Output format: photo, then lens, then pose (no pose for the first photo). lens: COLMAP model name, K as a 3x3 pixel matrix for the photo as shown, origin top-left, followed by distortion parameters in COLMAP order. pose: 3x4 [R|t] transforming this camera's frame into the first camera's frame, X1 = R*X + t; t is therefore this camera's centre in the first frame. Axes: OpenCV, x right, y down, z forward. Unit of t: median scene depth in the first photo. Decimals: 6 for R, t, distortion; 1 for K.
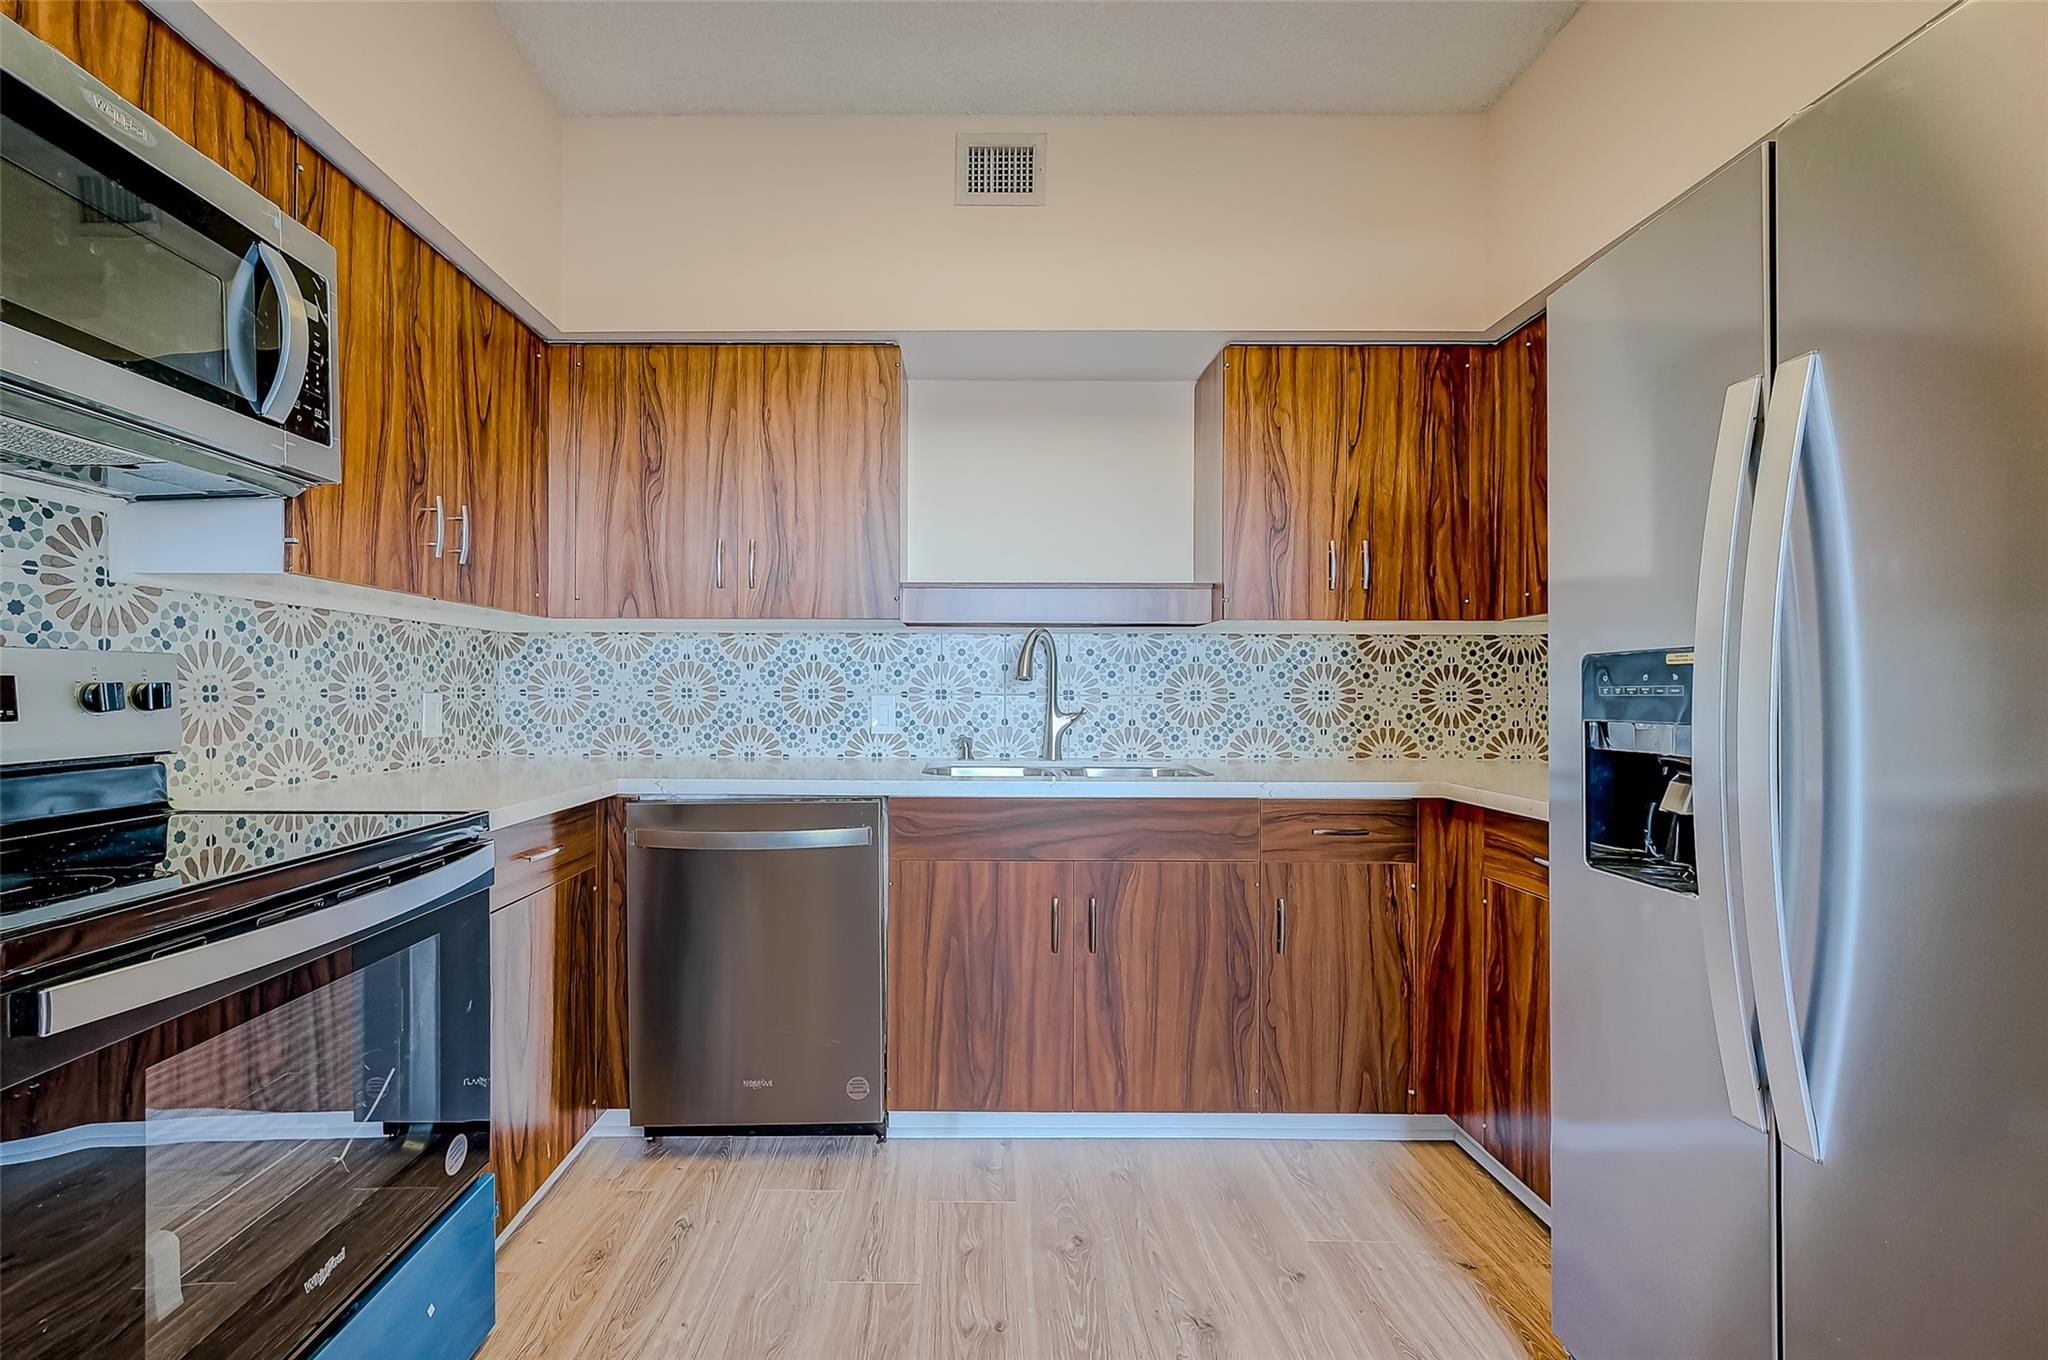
lens RADIAL K [[828.4, 0, 1019.1], [0, 828.4, 686.3], [0, 0, 1]] dist [-0.003441, 0.001149]
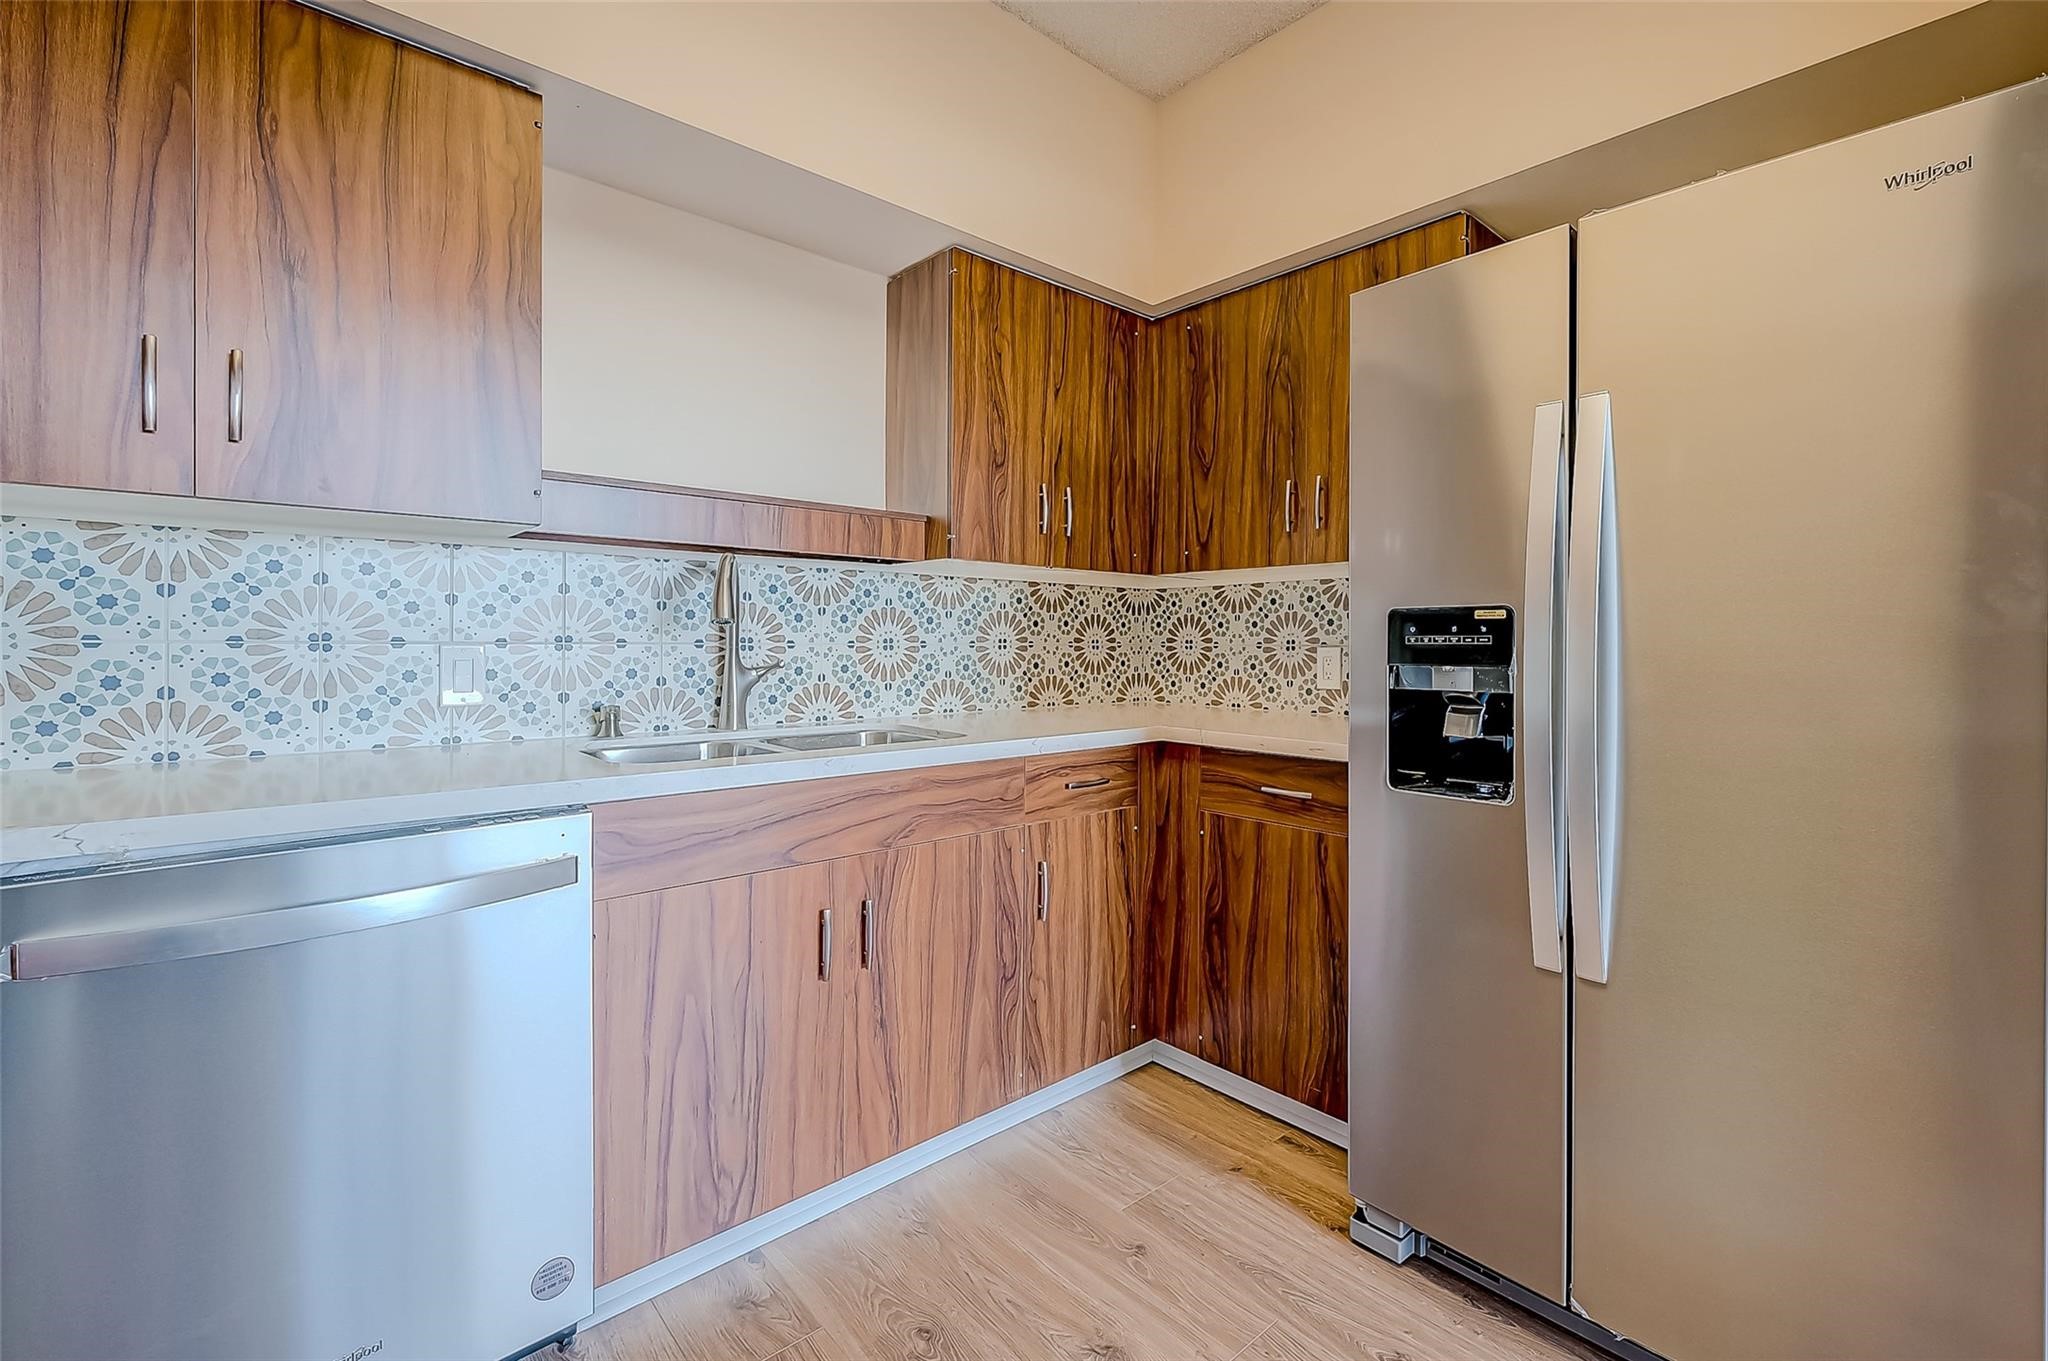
lens RADIAL K [[876.6, 0, 1069.1], [0, 876.6, 644.9], [0, 0, 1]] dist [-0.002076, 0.000831]
pose [[0.748205, -0.002623, 0.663463, -0.291776], [-0.005877, 0.999927, 0.010581, 0.001353], [-0.663442, -0.011816, 0.748134, 0.223429]]
